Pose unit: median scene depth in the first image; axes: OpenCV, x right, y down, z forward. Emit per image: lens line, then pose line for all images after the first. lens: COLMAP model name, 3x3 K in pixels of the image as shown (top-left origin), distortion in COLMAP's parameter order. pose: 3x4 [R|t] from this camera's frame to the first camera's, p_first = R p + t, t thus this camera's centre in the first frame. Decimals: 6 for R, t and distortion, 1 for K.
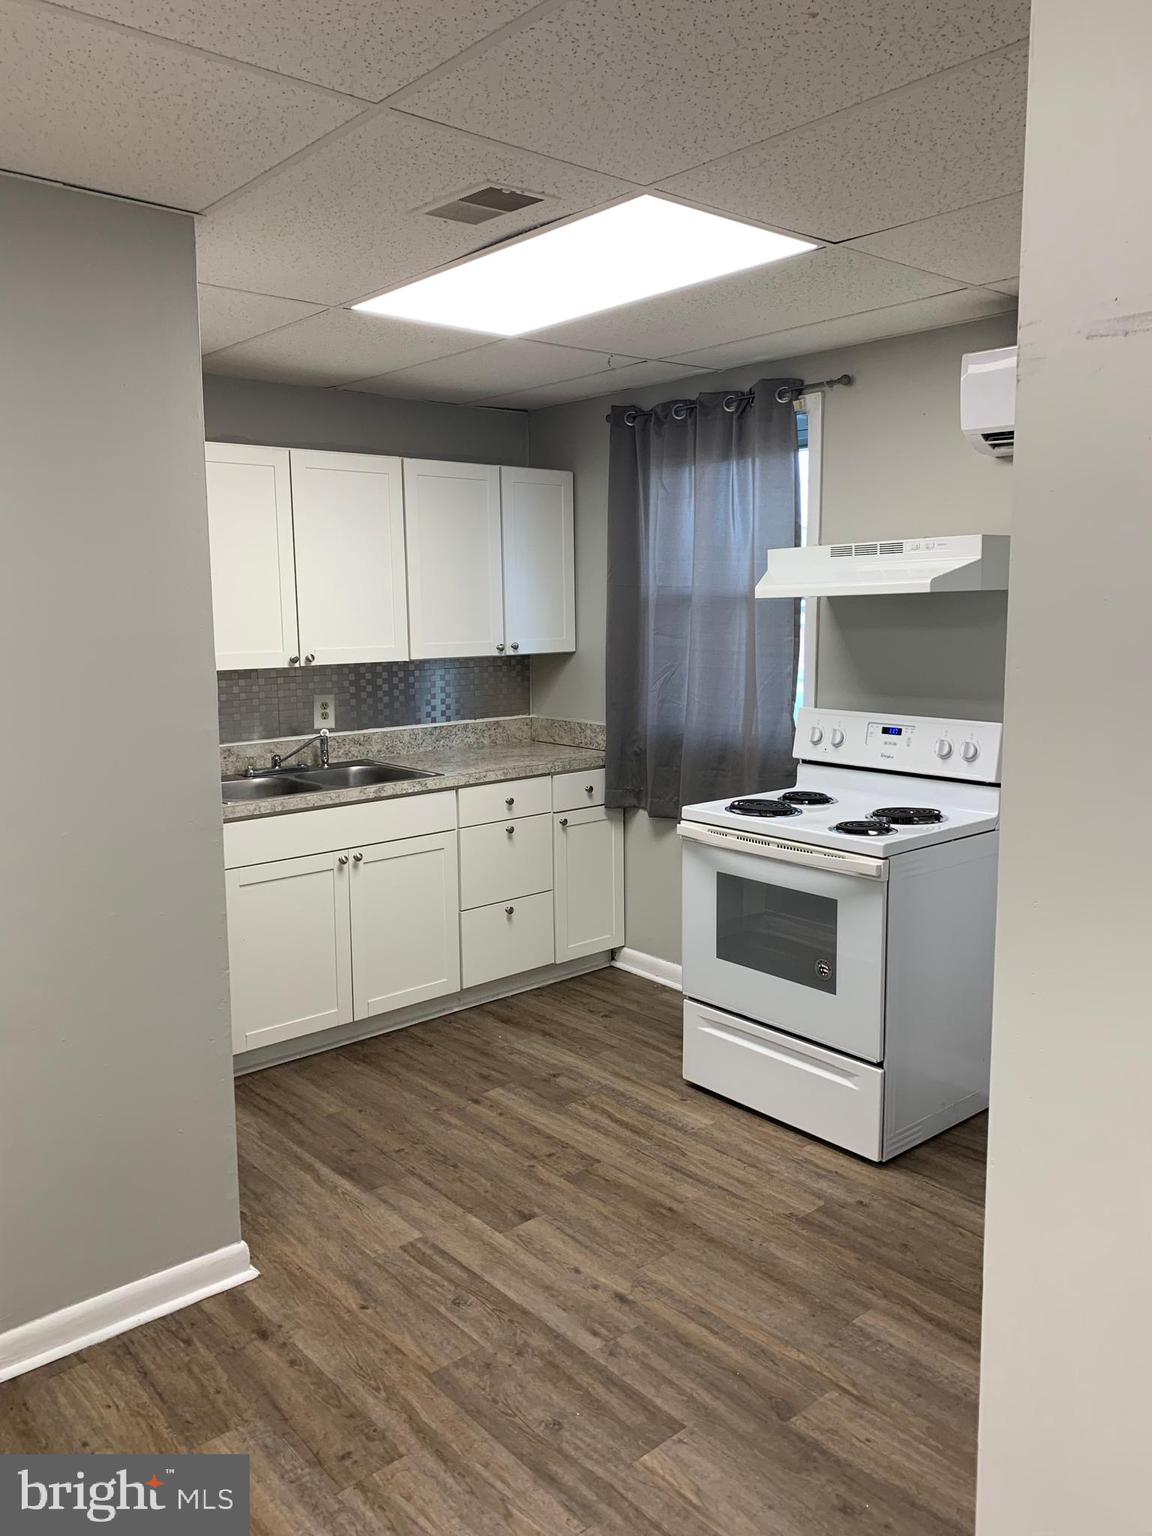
lens RADIAL K [[1182.9, 0, 587.3], [0, 1182.9, 760.7], [0, 0, 1]] dist [0.027053, -0.012319]
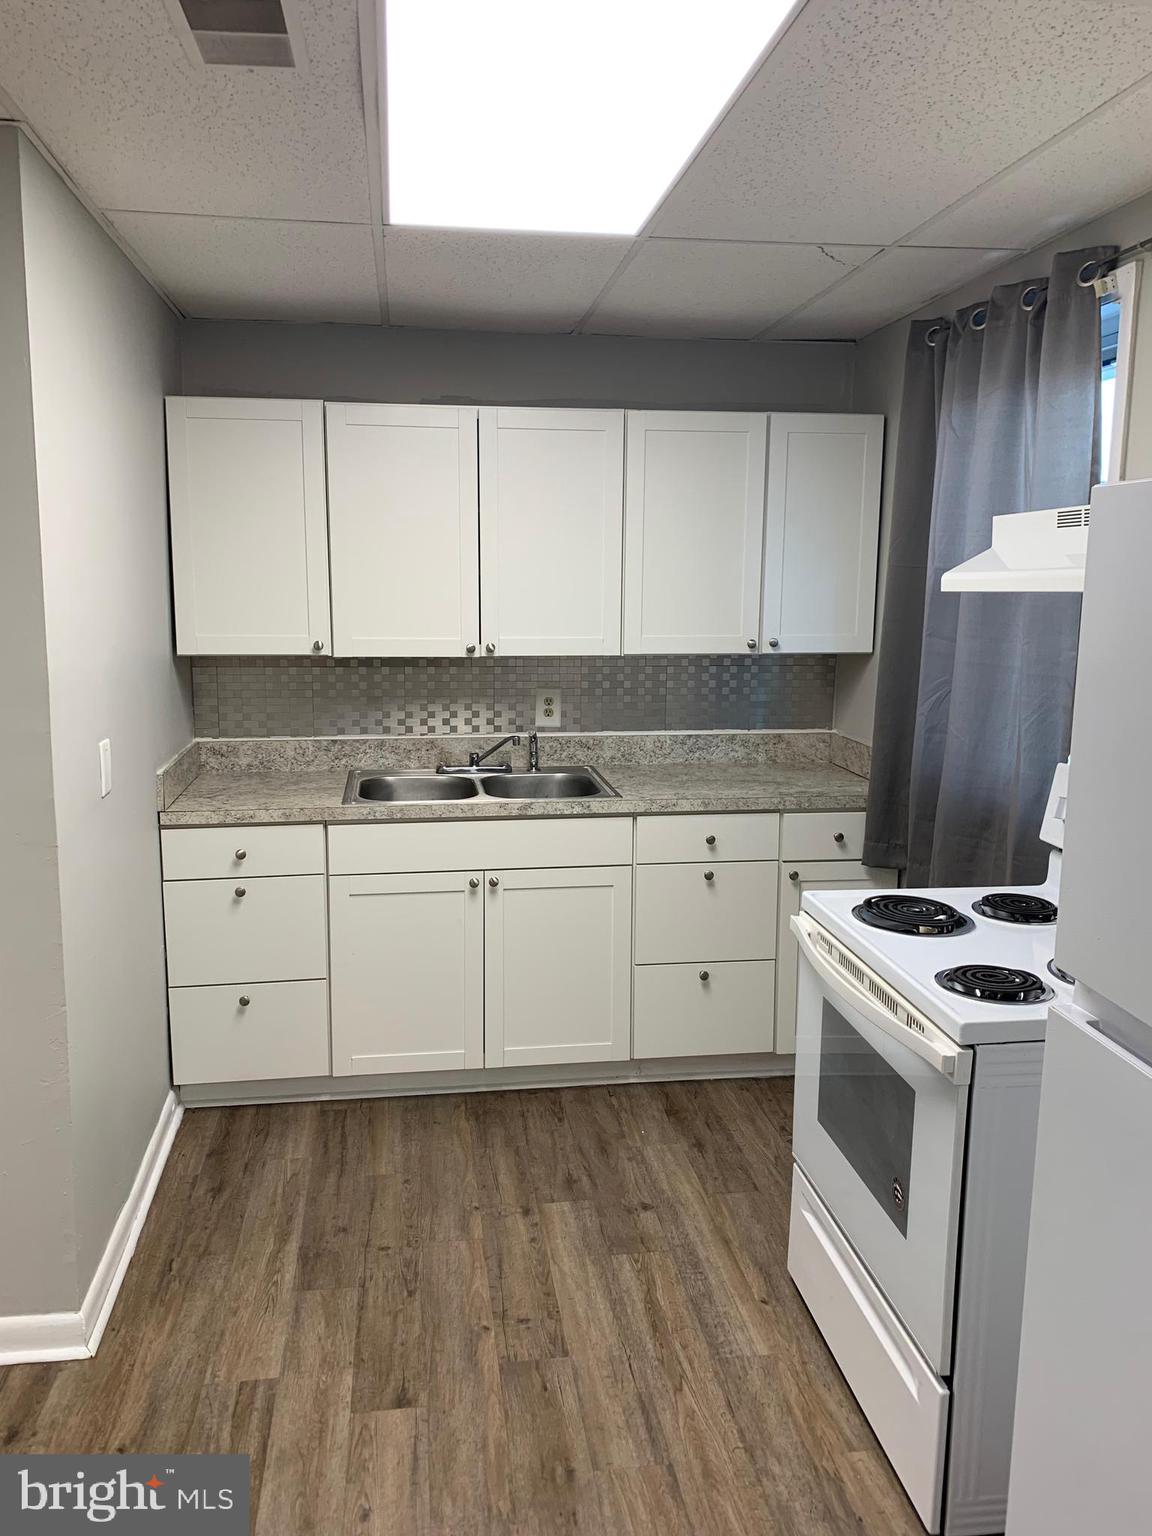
lens RADIAL K [[1182.9, 0, 562.4], [0, 1182.9, 758.0], [0, 0, 1]] dist [0.027053, -0.012319]
pose [[0.833432, 0.102477, -0.543037, 0.350813], [-0.092182, 0.994669, 0.046227, -0.060271], [0.544879, 0.011531, 0.838435, 0.357433]]
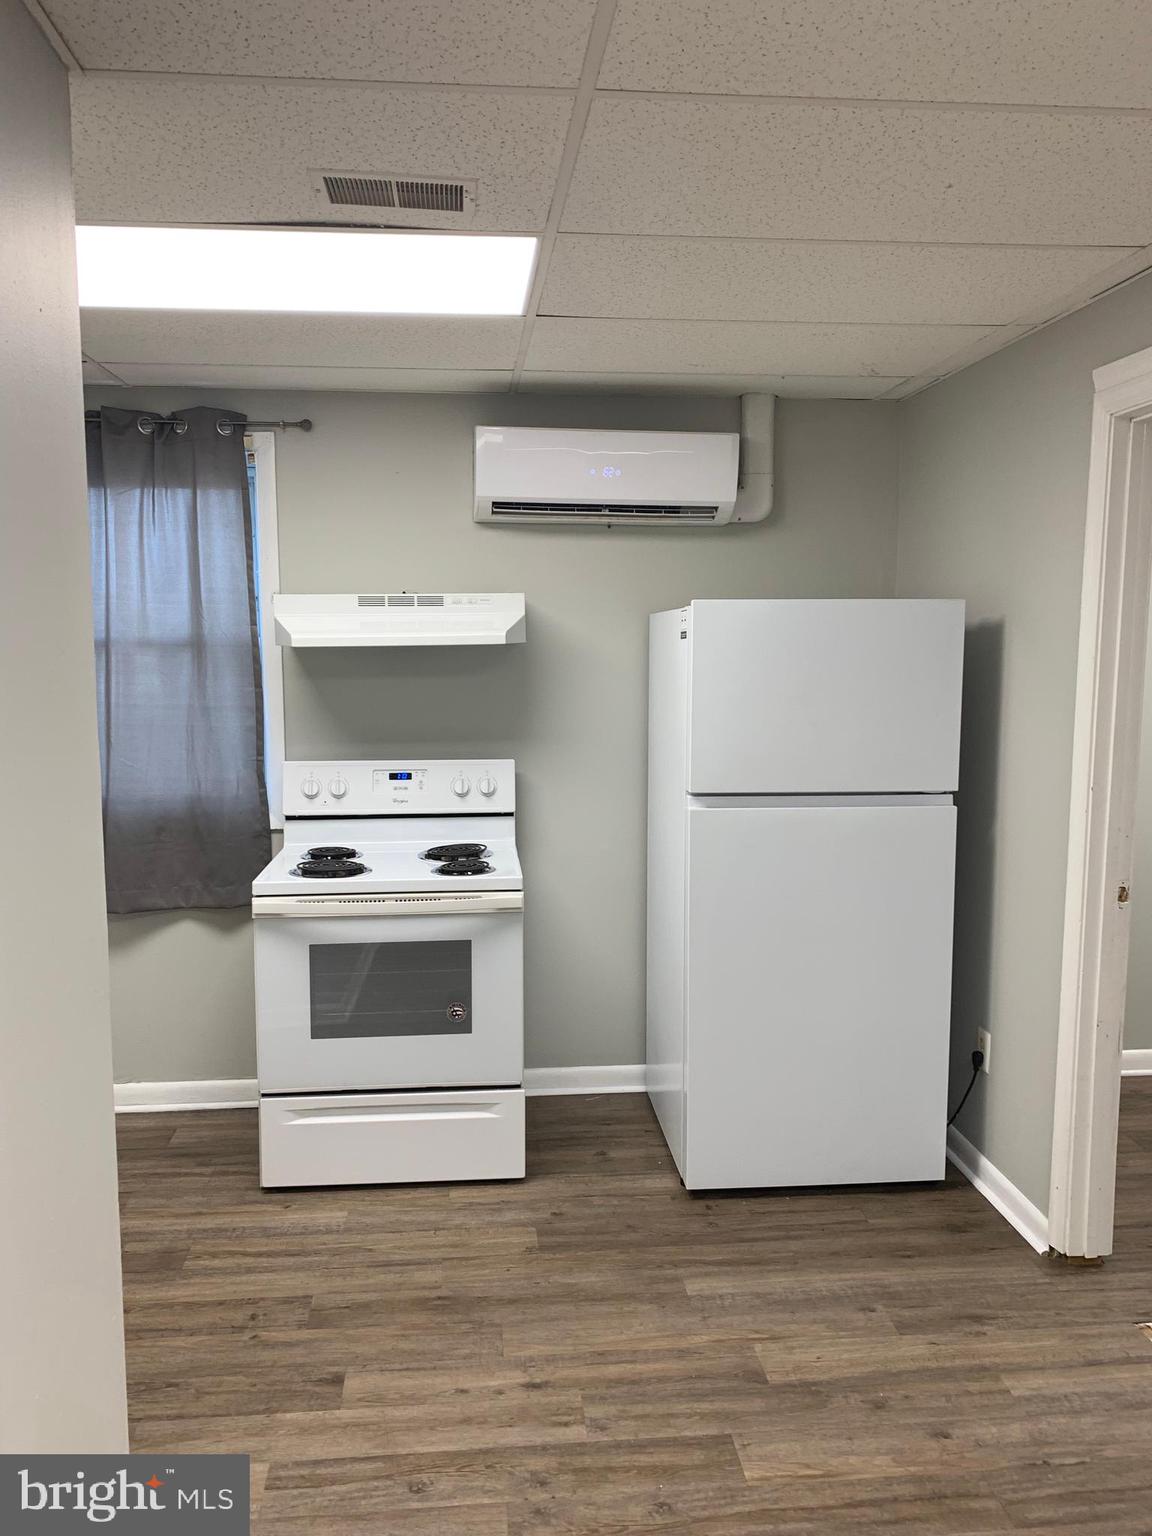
lens RADIAL K [[1182.9, 0, 573.6], [0, 1182.9, 777.9], [0, 0, 1]] dist [0.027053, -0.012319]
pose [[0.581365, -0.085064, 0.809184, -0.518970], [0.104336, 0.994103, 0.029542, -0.041306], [-0.806926, 0.067252, 0.586812, 0.294470]]
